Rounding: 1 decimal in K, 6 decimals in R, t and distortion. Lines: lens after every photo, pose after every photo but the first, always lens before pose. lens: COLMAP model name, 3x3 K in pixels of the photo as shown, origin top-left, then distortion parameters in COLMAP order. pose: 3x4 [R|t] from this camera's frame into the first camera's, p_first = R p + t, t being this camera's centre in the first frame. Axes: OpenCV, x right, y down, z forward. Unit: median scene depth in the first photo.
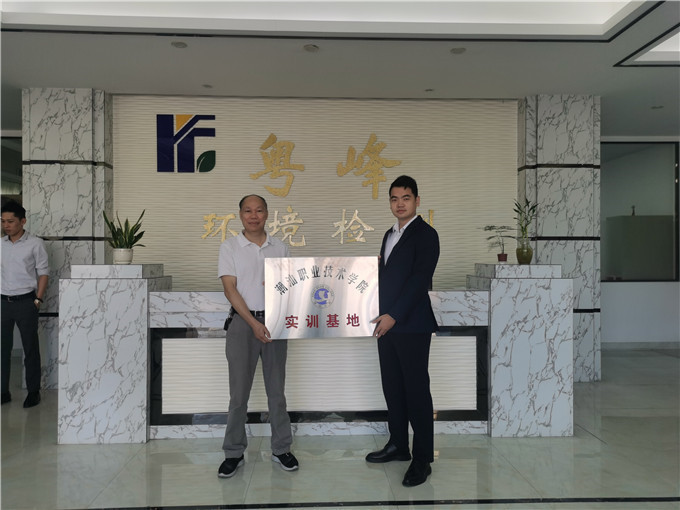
lens RADIAL K [[529.2, 0, 340.1], [0, 529.2, 255.8], [0, 0, 1]] dist [0.004878, -0.006626]
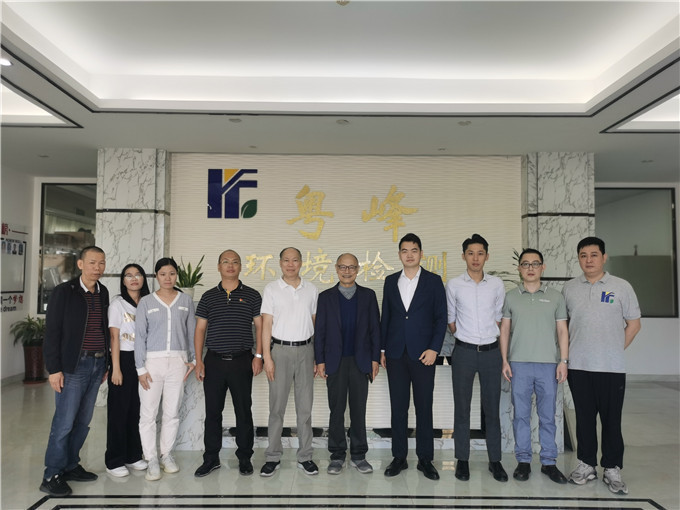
lens RADIAL K [[529.2, 0, 341.0], [0, 529.2, 240.4], [0, 0, 1]] dist [0.004878, -0.006626]
pose [[0.998380, 0.003974, -0.056762, 0.014994], [-0.008437, 0.996870, -0.078601, -0.020989], [0.056272, 0.078953, 0.995289, -0.145995]]
